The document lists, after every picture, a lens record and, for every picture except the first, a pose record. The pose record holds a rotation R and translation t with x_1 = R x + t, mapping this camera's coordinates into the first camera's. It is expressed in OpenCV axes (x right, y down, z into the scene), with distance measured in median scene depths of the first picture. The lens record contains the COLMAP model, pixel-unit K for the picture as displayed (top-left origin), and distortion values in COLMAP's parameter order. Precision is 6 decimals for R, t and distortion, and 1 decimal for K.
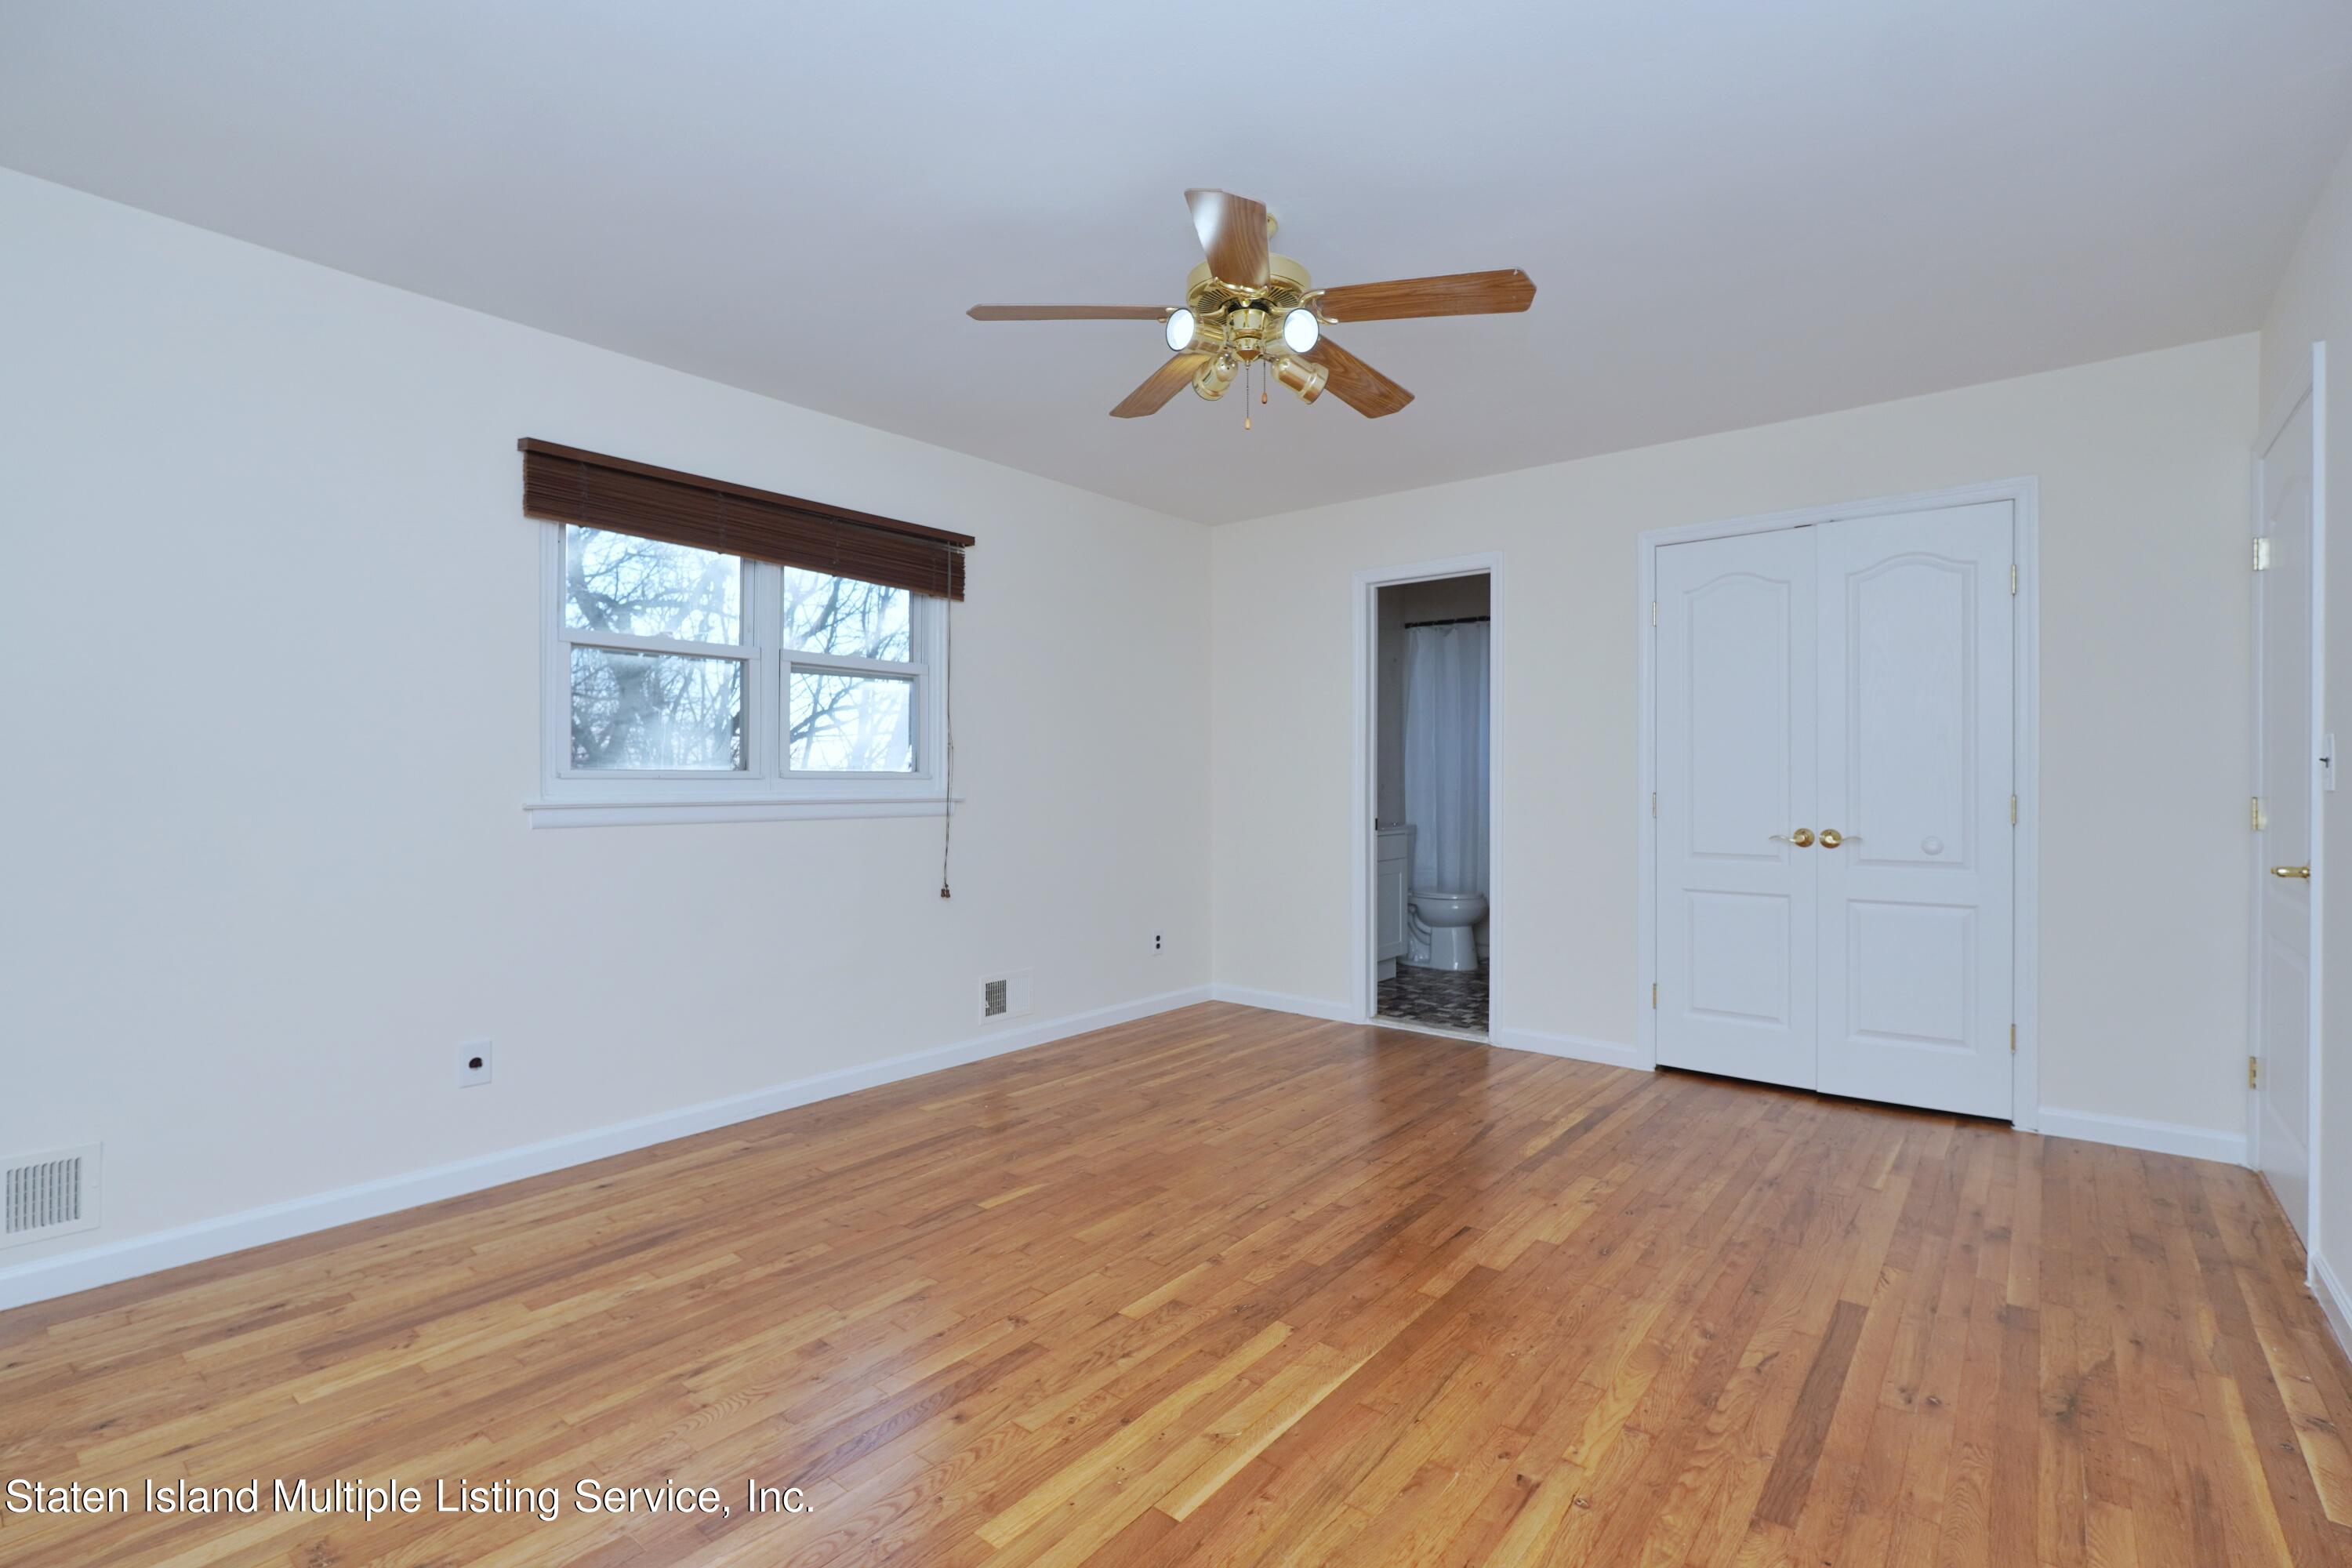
lens RADIAL K [[1073.6, 0, 1172.5], [0, 1073.6, 782.8], [0, 0, 1]] dist [-0.024059, 0.011261]
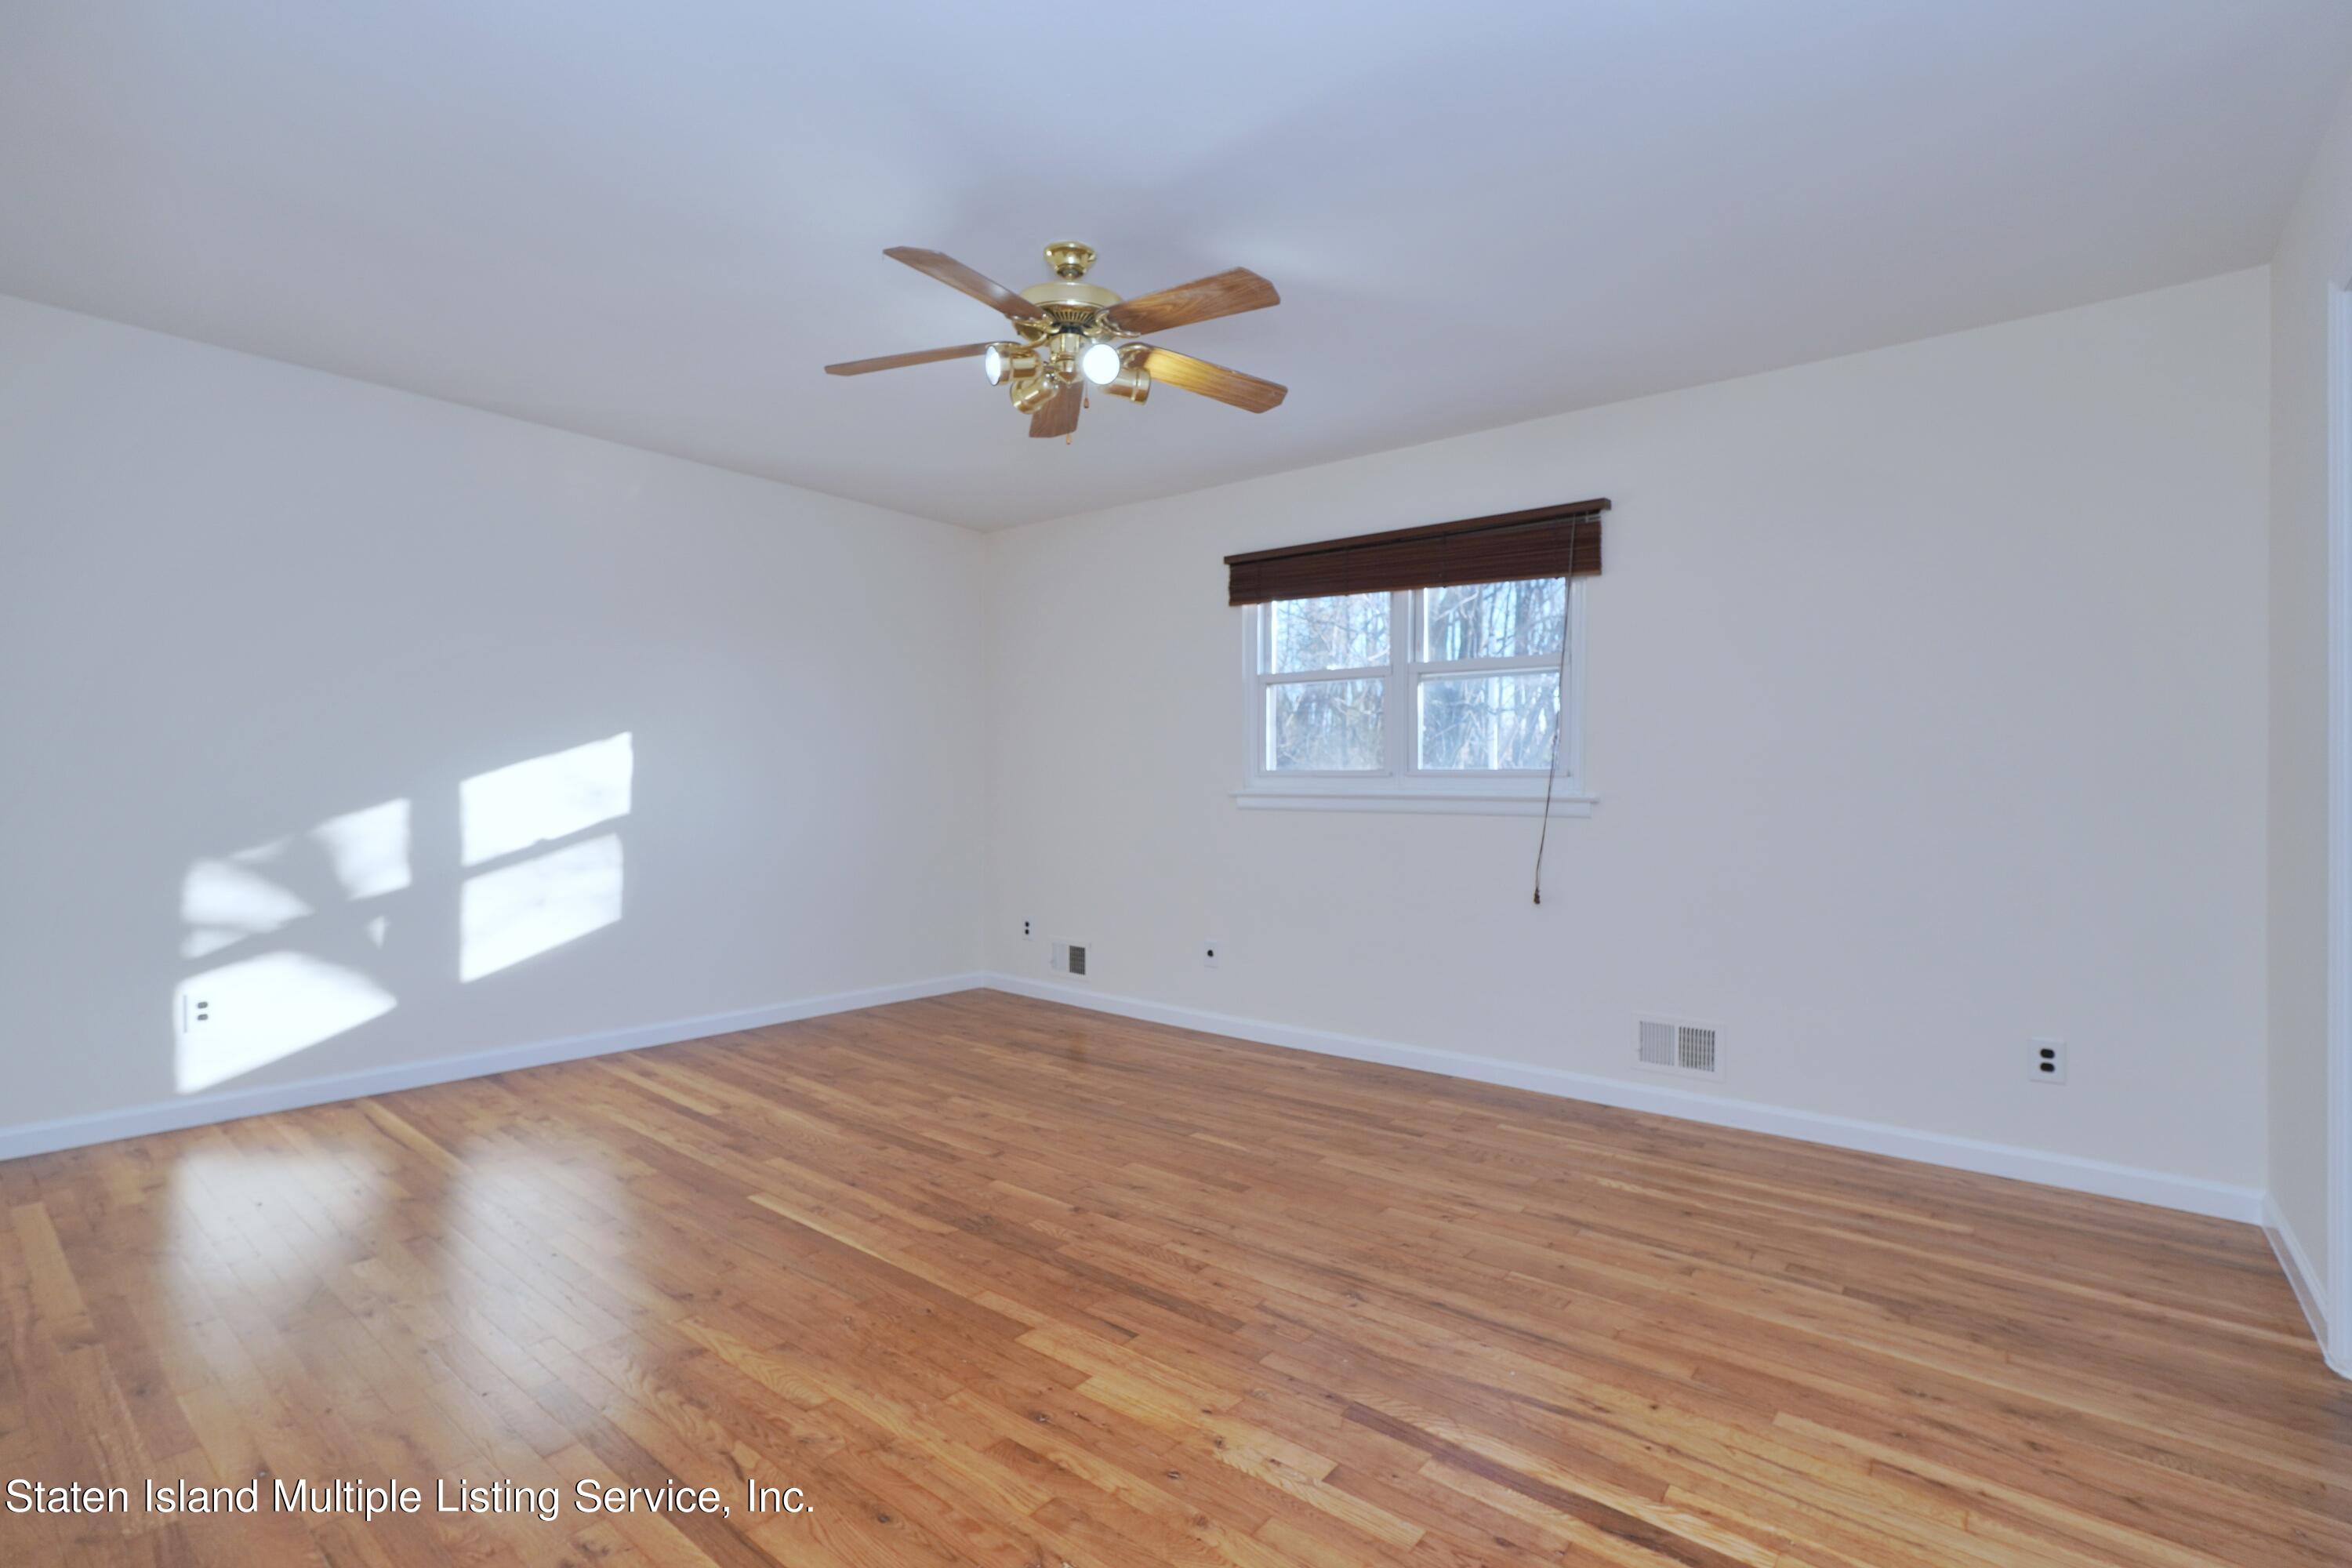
lens RADIAL K [[1073.6, 0, 1178.7], [0, 1073.6, 778.8], [0, 0, 1]] dist [-0.024059, 0.011261]
pose [[0.012161, -0.007311, -0.999899, 0.878279], [-0.010085, 0.999922, -0.007434, 0.010681], [0.999875, 0.010174, 0.012087, 0.840431]]
